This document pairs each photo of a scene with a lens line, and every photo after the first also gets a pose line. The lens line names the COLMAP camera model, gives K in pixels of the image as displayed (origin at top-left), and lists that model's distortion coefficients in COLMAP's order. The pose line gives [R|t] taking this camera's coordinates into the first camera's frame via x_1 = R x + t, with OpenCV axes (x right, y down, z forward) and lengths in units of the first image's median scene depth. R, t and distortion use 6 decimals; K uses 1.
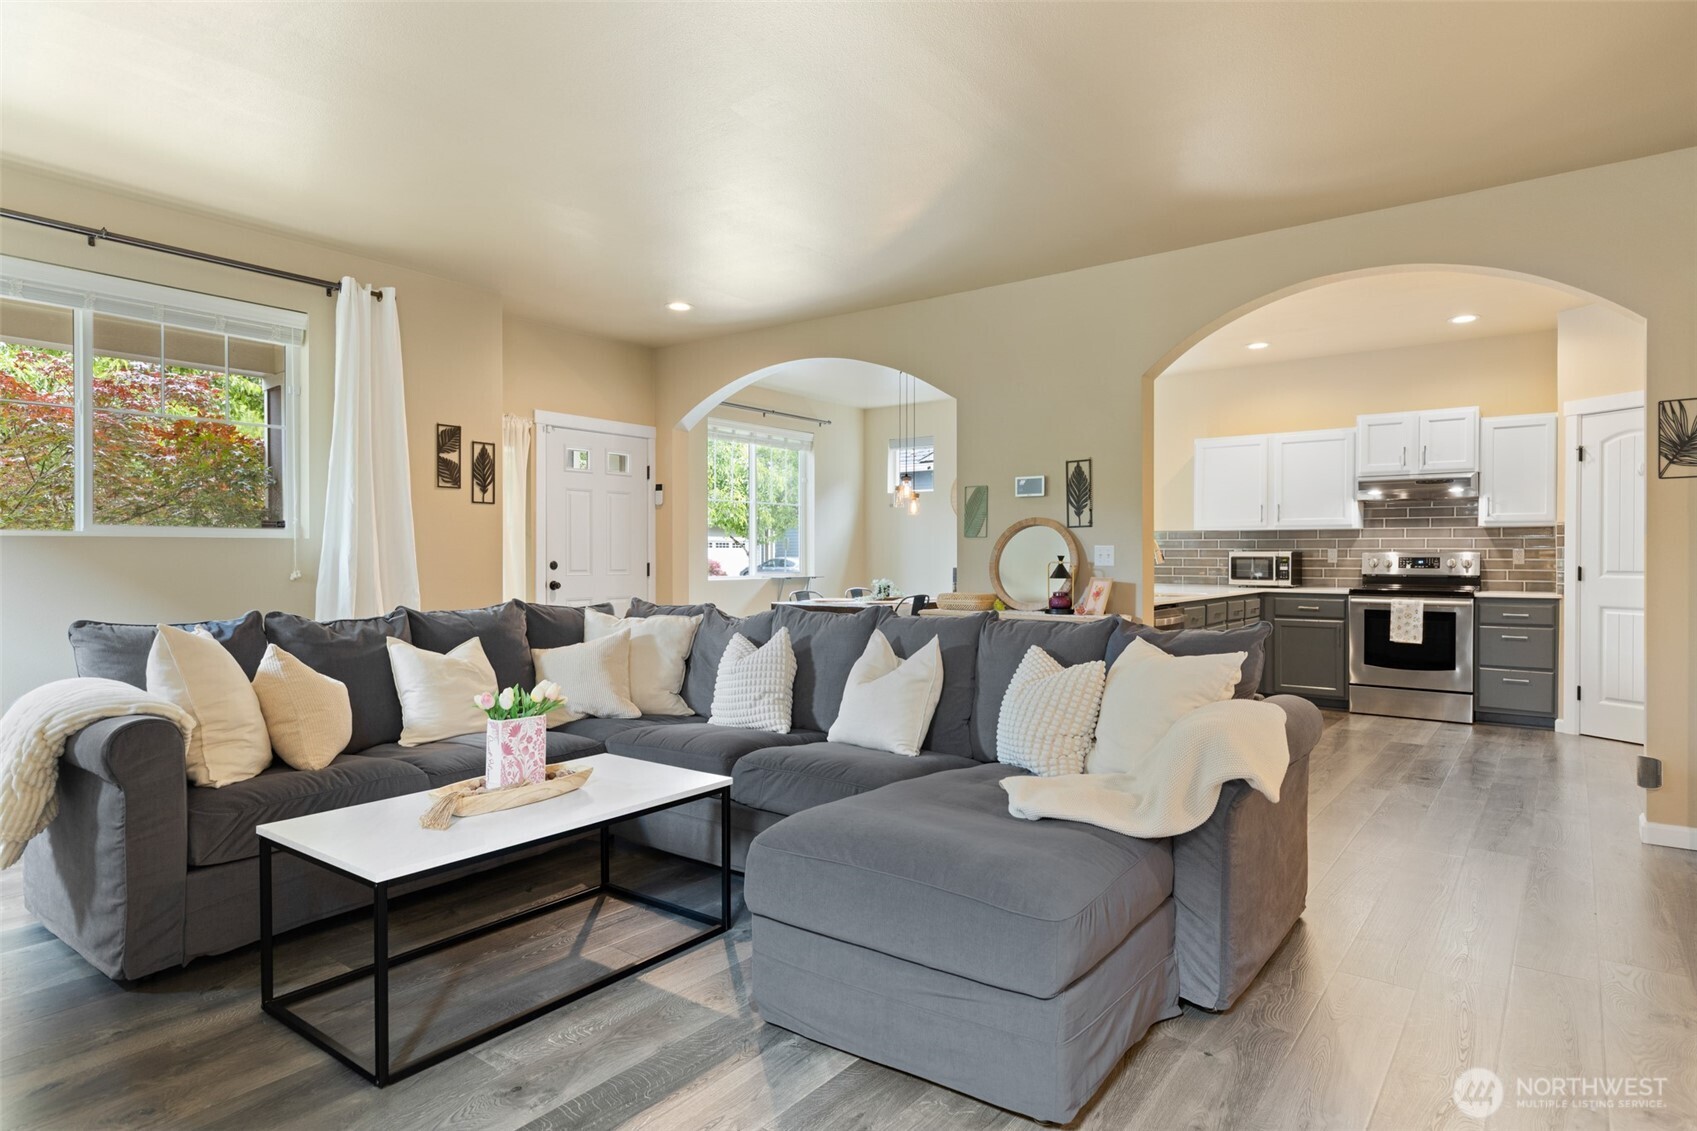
lens RADIAL K [[932.1, 0, 857.3], [0, 932.1, 567.5], [0, 0, 1]] dist [0.006333, 0.000161]
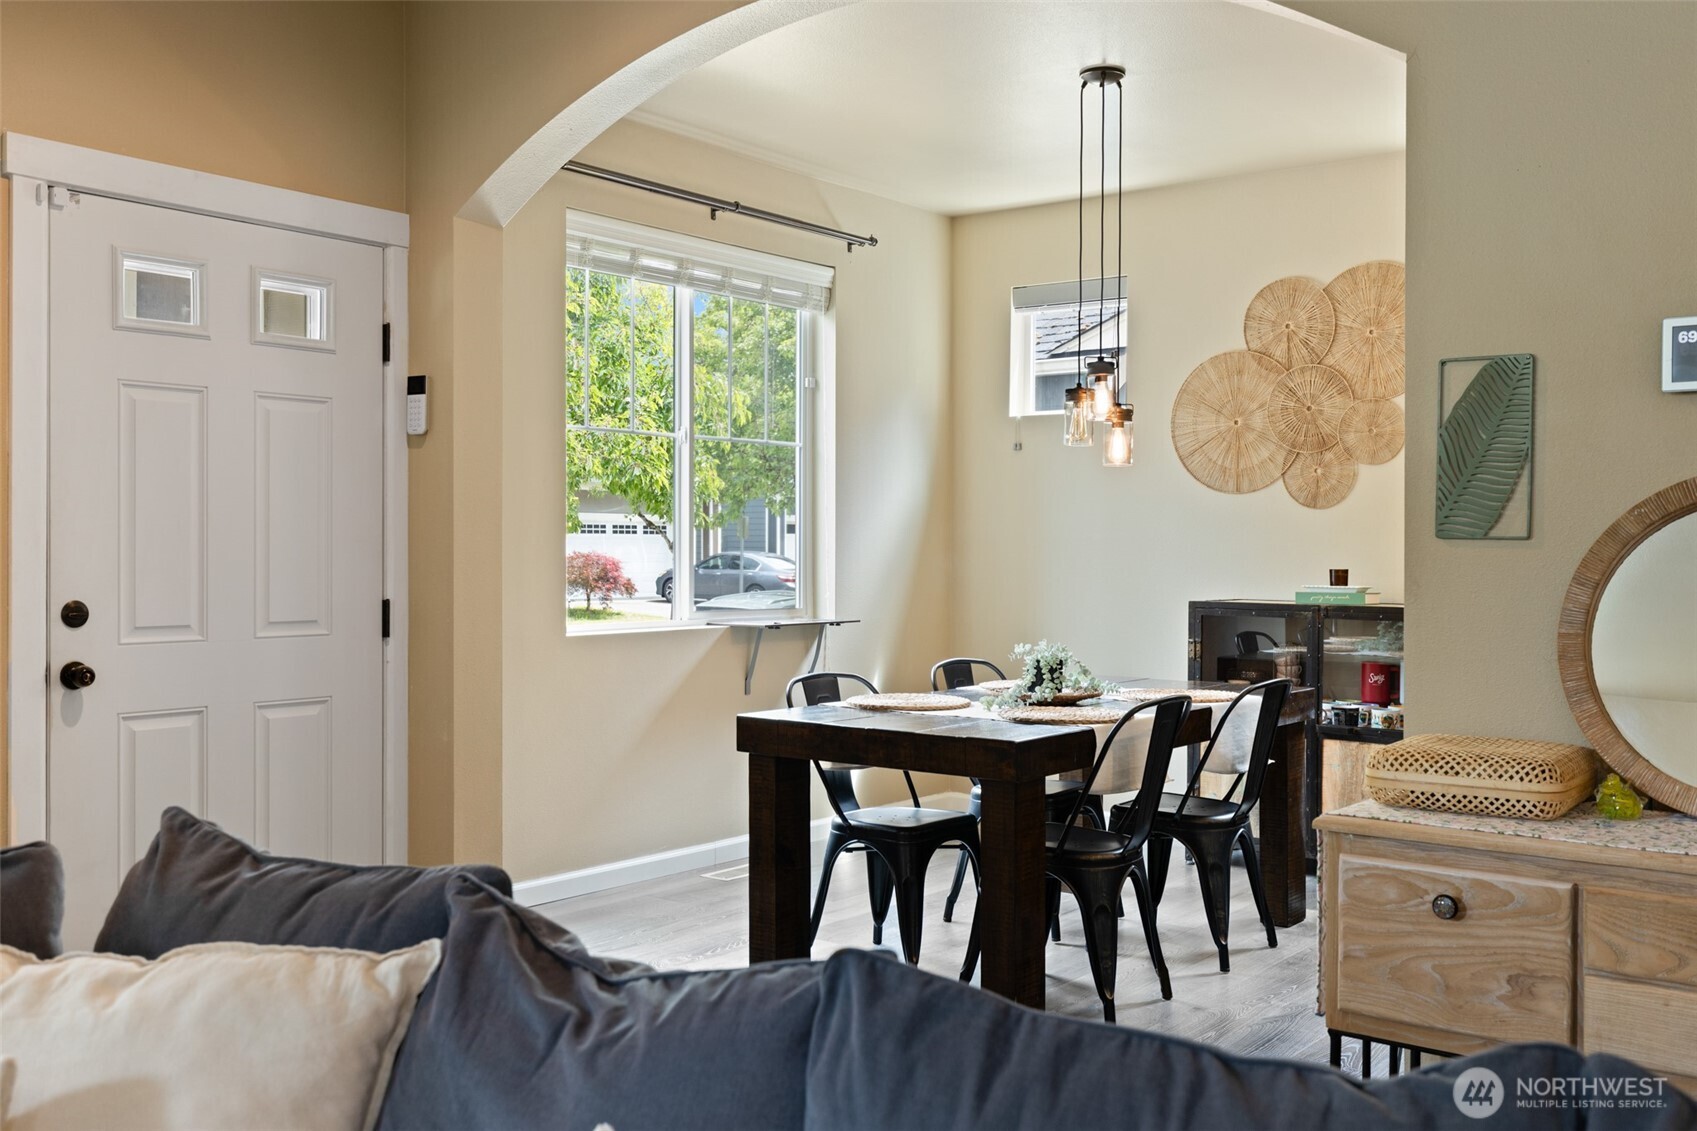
lens RADIAL K [[1599.8, 0, 860.0], [0, 1599.8, 558.9], [0, 0, 1]] dist [0.022776, 0.000000]
pose [[0.999996, 0.002891, 0.000329, -0.048077], [-0.002890, 0.999987, -0.004228, -0.019276], [-0.000341, 0.004227, 0.999991, 0.415422]]
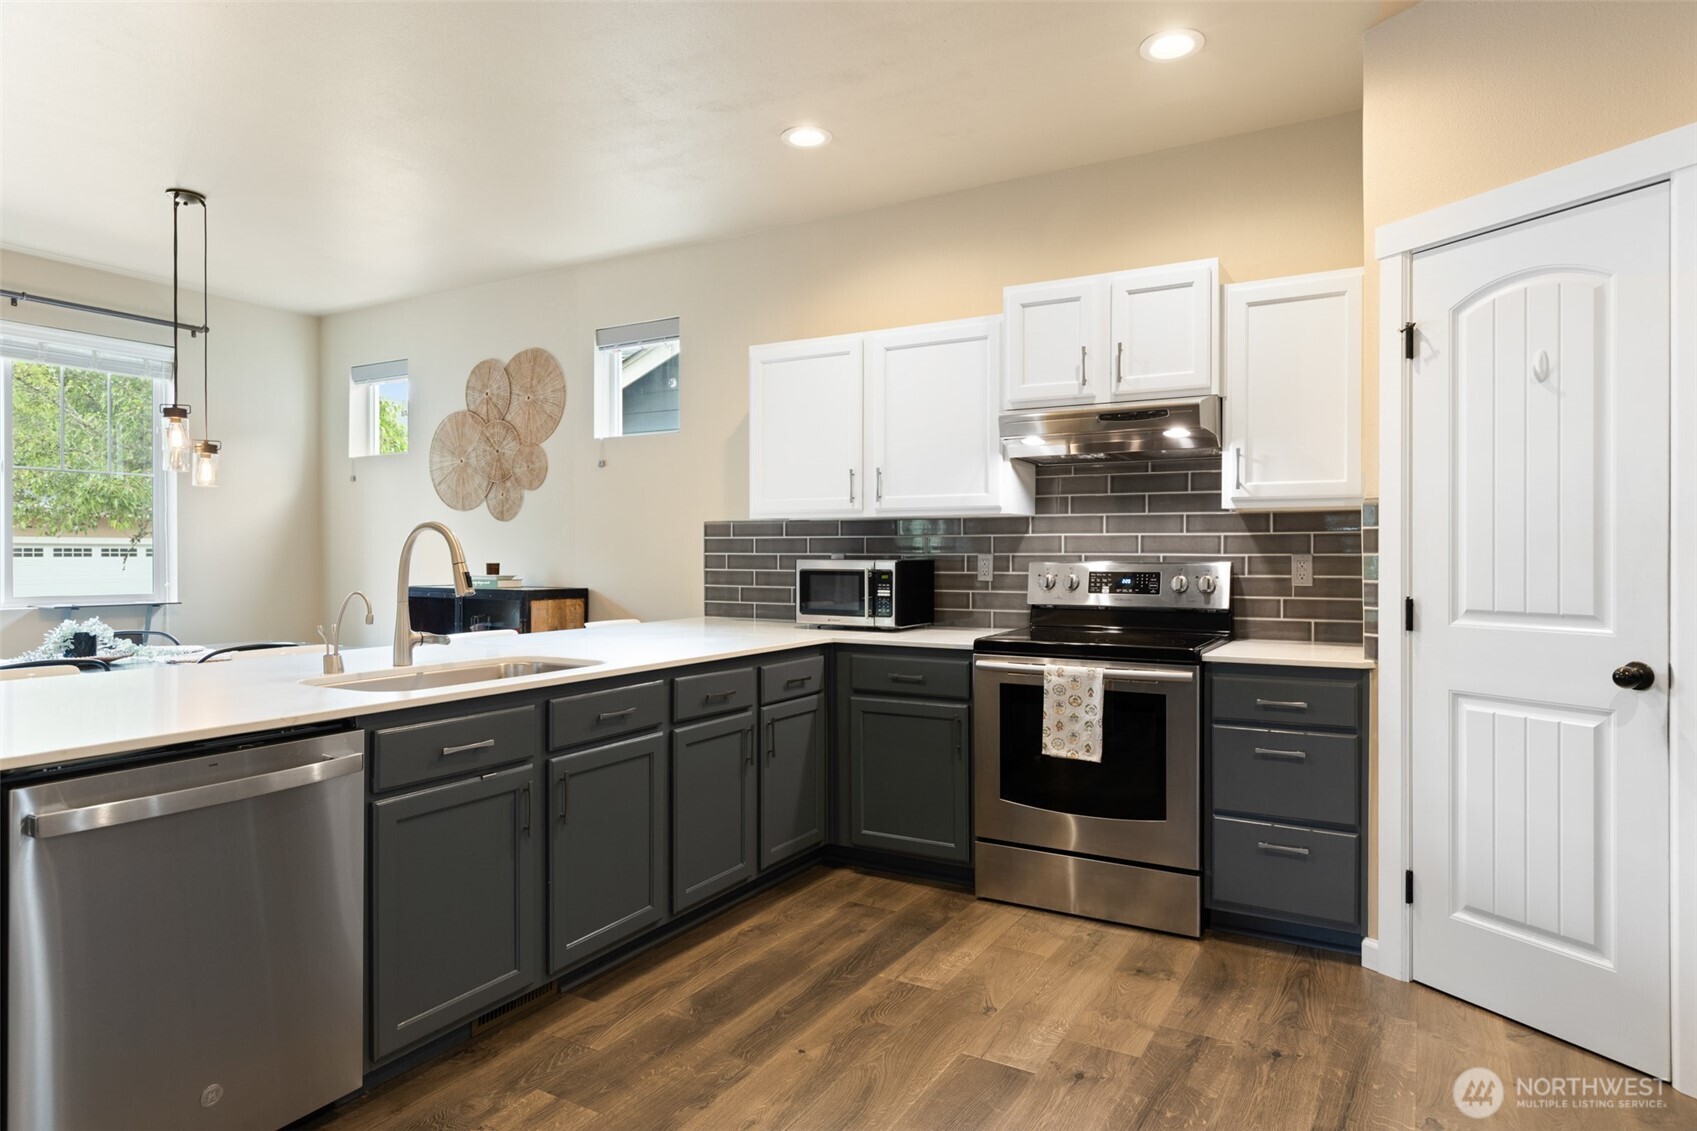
lens RADIAL K [[1002.6, 0, 840.1], [0, 1002.6, 563.3], [0, 0, 1]] dist [0.001204, 0.000198]
pose [[0.991754, -0.002061, 0.128139, 0.379202], [0.002675, 0.999986, -0.004616, -0.013463], [-0.128128, 0.004921, 0.991745, 0.481490]]
